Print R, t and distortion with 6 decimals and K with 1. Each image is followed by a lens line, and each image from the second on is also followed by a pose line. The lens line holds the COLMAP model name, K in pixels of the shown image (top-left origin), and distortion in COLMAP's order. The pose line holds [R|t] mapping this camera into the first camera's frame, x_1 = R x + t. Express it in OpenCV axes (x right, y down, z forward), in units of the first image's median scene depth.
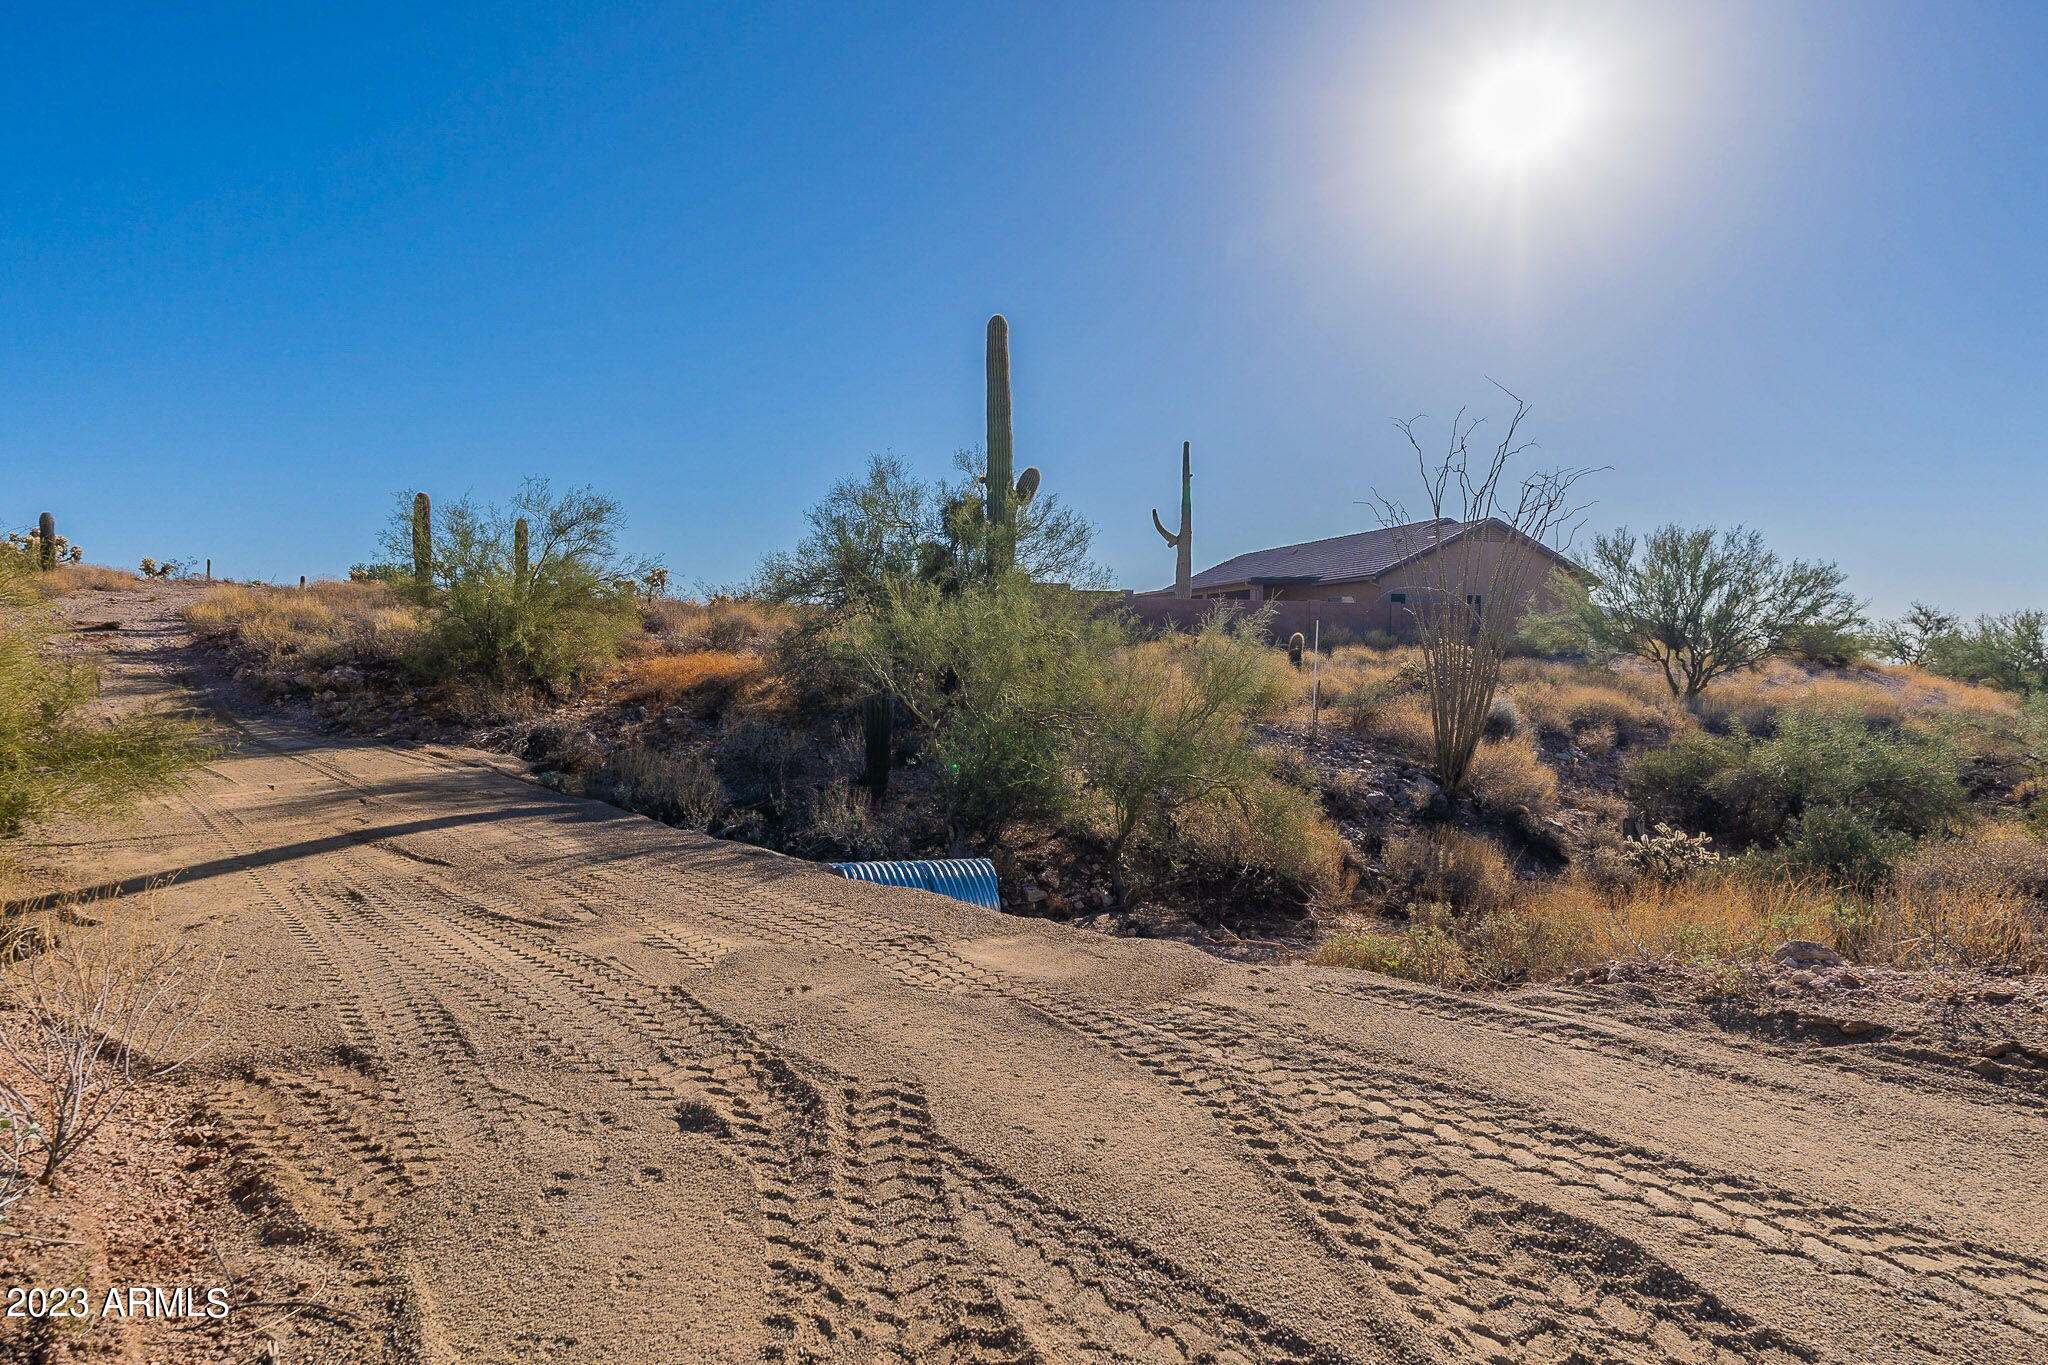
lens RADIAL K [[1003.2, 0, 1018.5], [0, 1003.2, 686.7], [0, 0, 1]] dist [-0.004392, 0.001203]
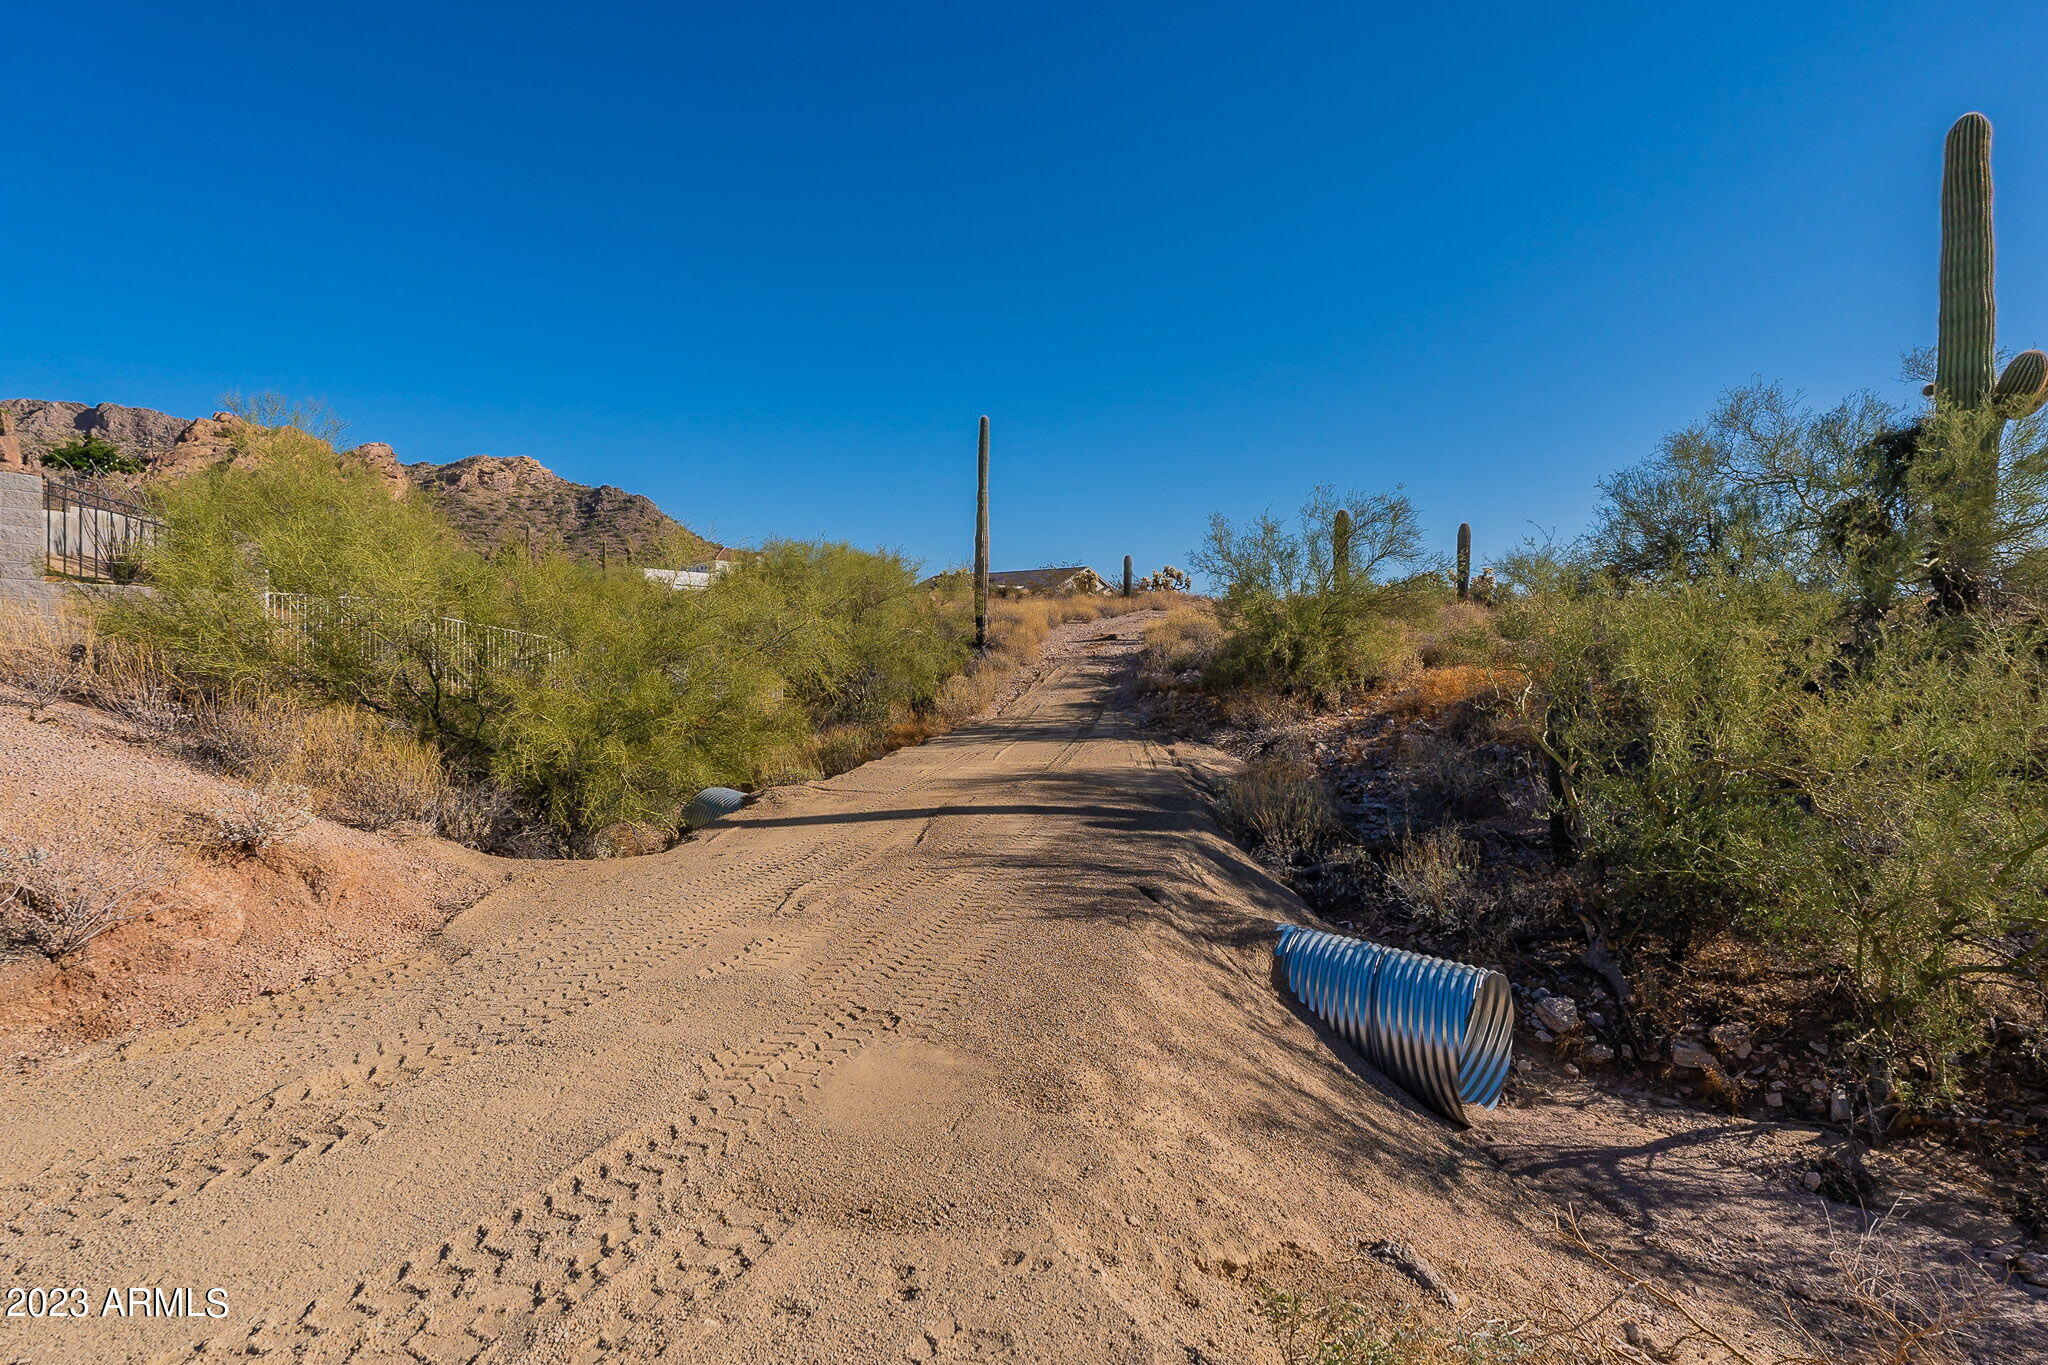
lens RADIAL K [[1003.2, 0, 1016.5], [0, 1003.2, 688.3], [0, 0, 1]] dist [-0.004392, 0.001203]
pose [[0.544929, 0.030329, -0.837934, 0.198842], [-0.030556, 0.999400, 0.016302, -0.012334], [0.837925, 0.016720, 0.545529, 0.193749]]
